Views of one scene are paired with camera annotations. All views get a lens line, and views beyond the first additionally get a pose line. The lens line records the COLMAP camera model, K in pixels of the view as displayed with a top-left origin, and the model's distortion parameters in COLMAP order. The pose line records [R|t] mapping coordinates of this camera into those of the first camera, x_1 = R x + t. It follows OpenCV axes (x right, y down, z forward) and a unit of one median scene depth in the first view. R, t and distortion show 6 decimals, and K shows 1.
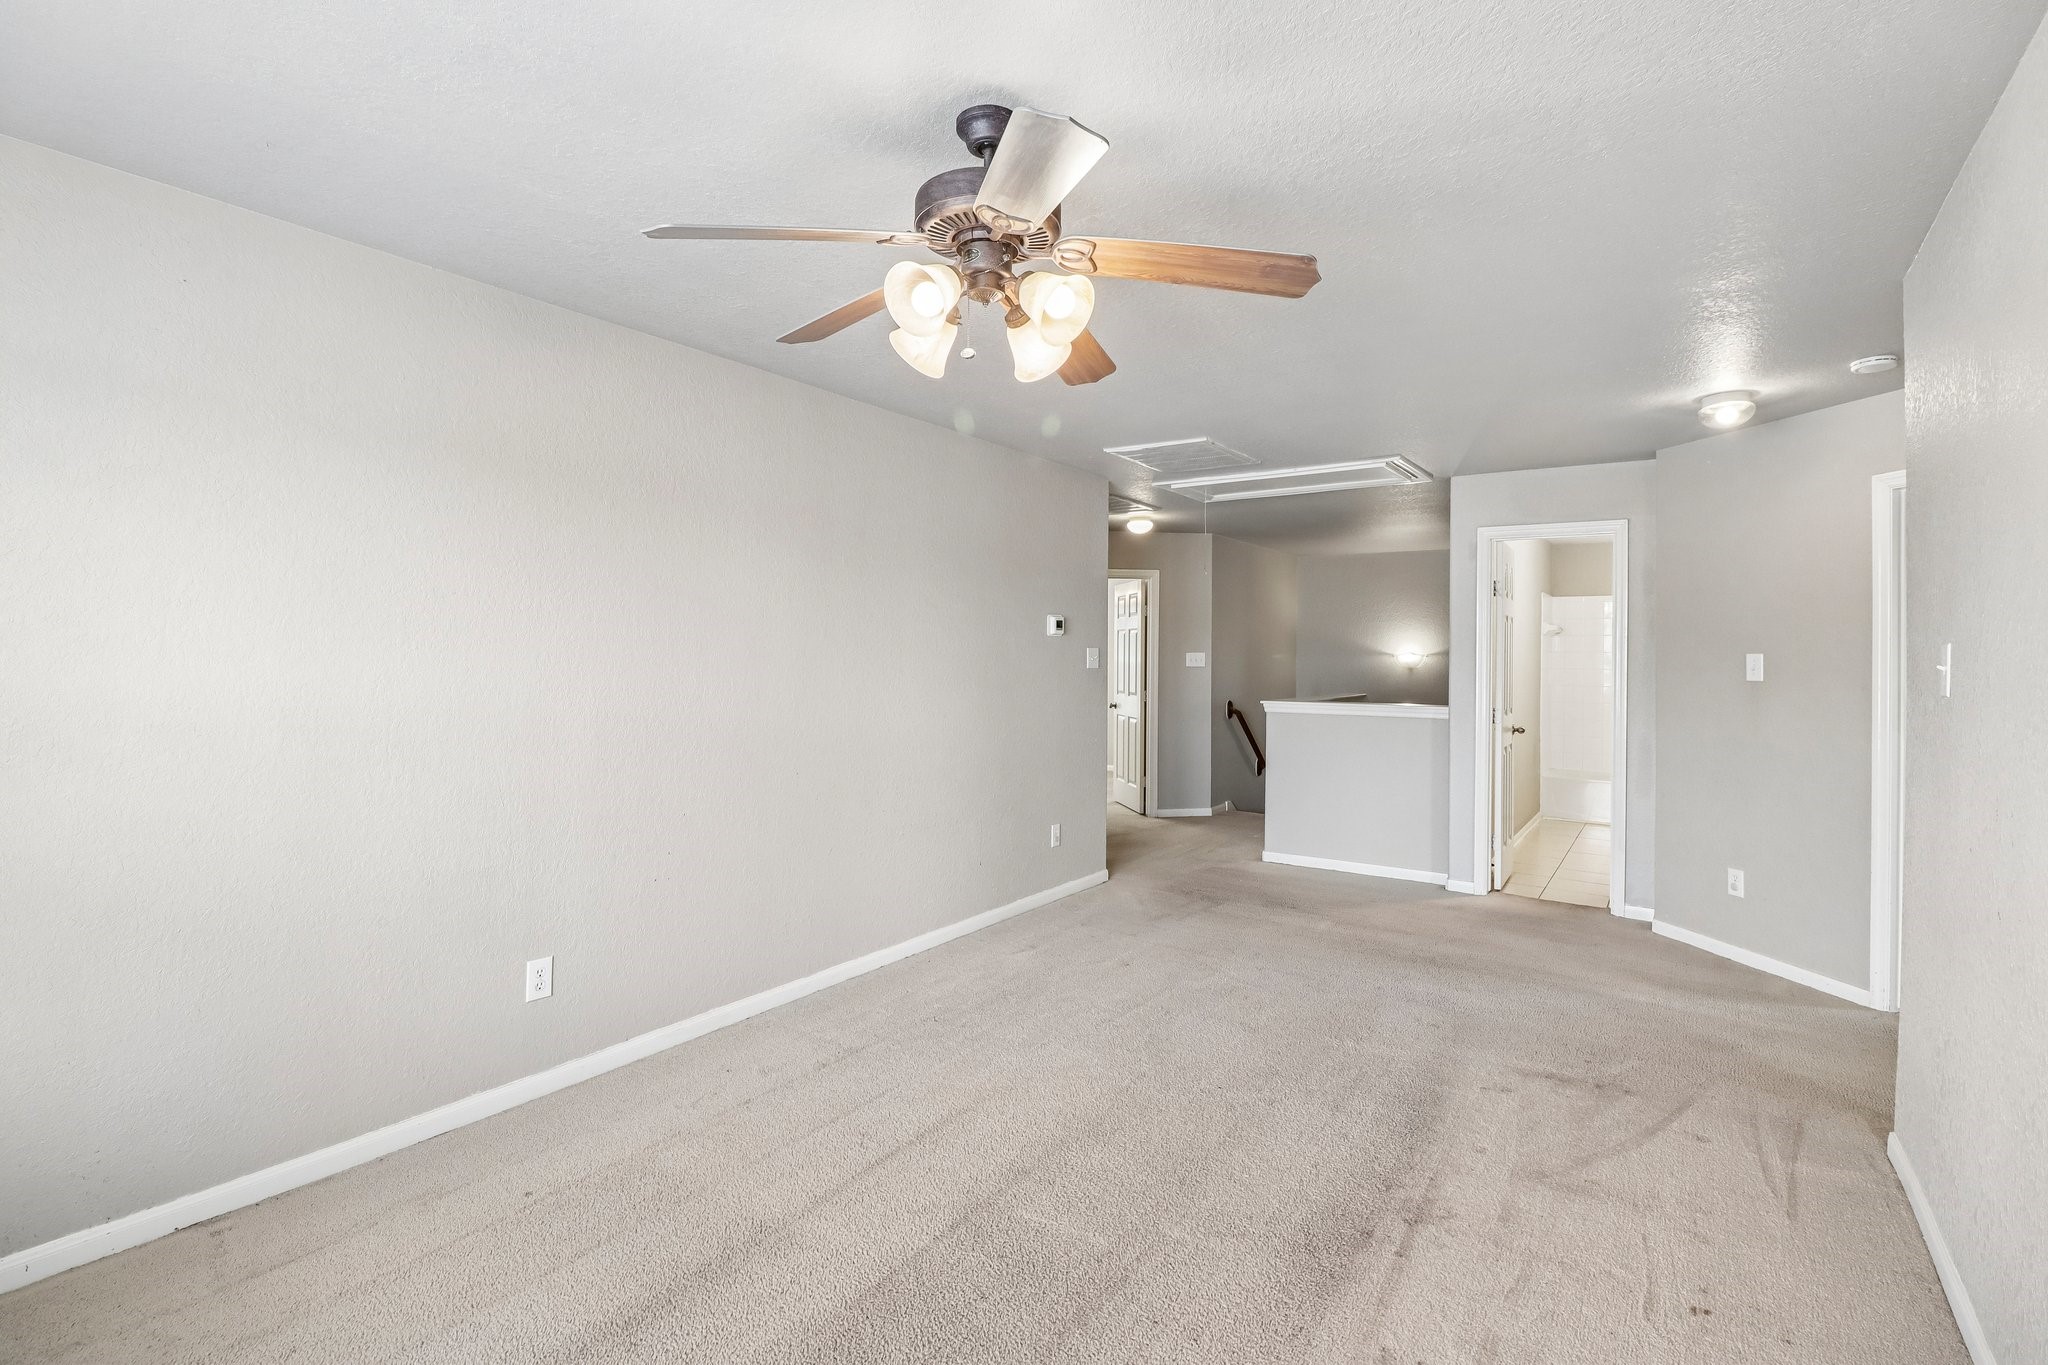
lens RADIAL K [[952.9, 0, 1033.6], [0, 952.9, 674.0], [0, 0, 1]] dist [-0.002504, -0.006891]
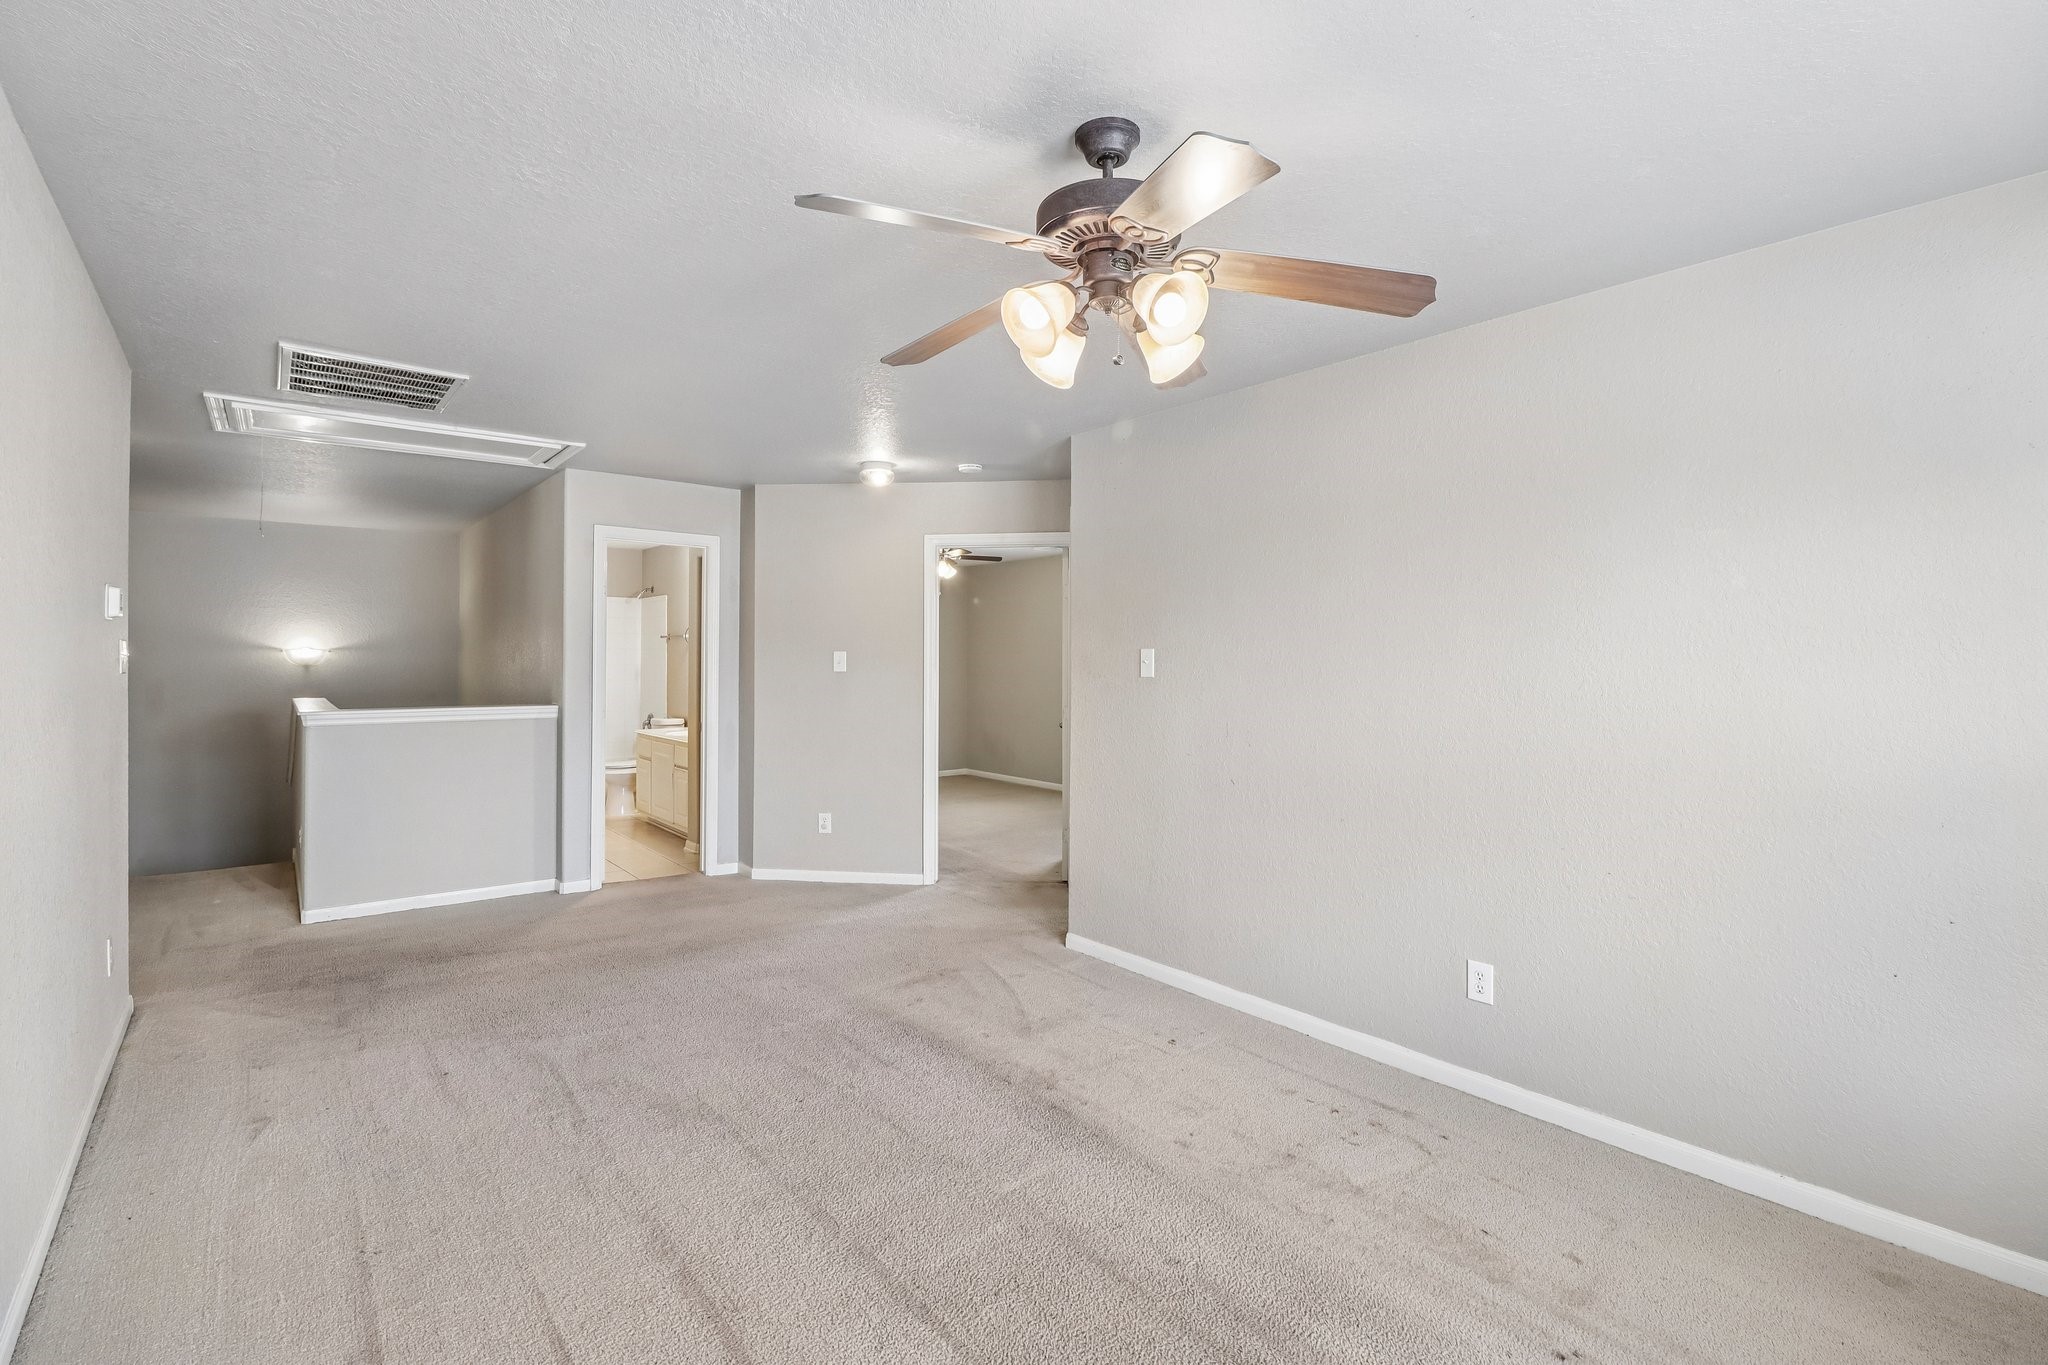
lens RADIAL K [[952.9, 0, 1032.7], [0, 952.9, 666.4], [0, 0, 1]] dist [-0.002504, -0.006891]
pose [[0.284273, -0.015554, 0.958617, -0.523999], [0.015466, 0.999813, 0.011636, -0.012605], [-0.958619, 0.011518, 0.284460, 0.390042]]
